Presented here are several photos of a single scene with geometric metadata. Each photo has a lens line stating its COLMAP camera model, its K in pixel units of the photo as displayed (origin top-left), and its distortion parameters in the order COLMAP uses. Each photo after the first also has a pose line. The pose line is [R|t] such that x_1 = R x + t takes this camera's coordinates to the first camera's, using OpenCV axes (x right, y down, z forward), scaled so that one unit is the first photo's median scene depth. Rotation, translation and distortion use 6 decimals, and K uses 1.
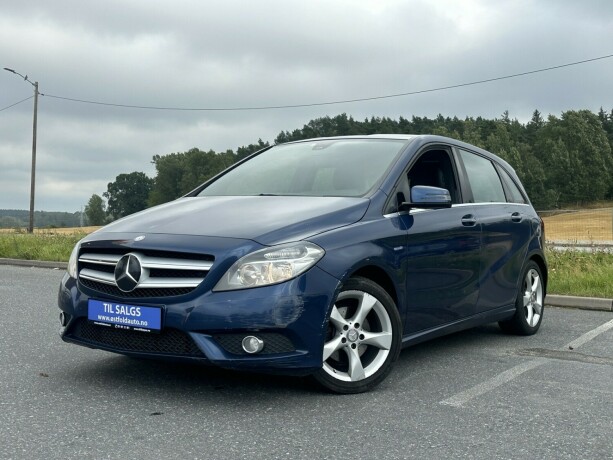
lens RADIAL K [[743.3, 0, 306.5], [0, 743.3, 230.0], [0, 0, 1]] dist [0.107401, -0.021192]
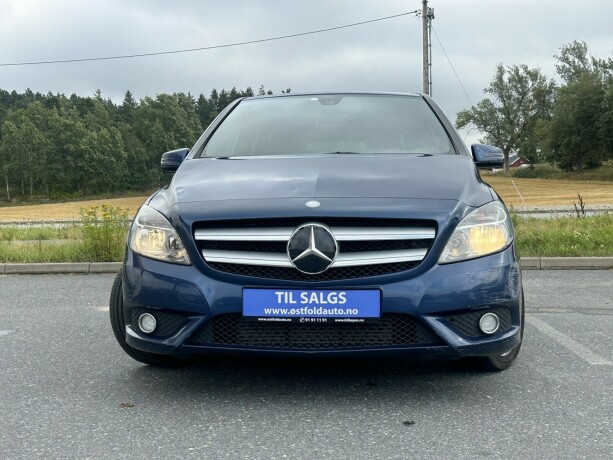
lens RADIAL K [[743.3, 0, 306.5], [0, 743.3, 230.0], [0, 0, 1]] dist [0.107401, -0.021192]
pose [[0.860281, -0.045904, 0.507749, -0.636426], [0.032626, 0.998854, 0.035026, 0.011211], [-0.508775, -0.013567, 0.860793, 0.355489]]
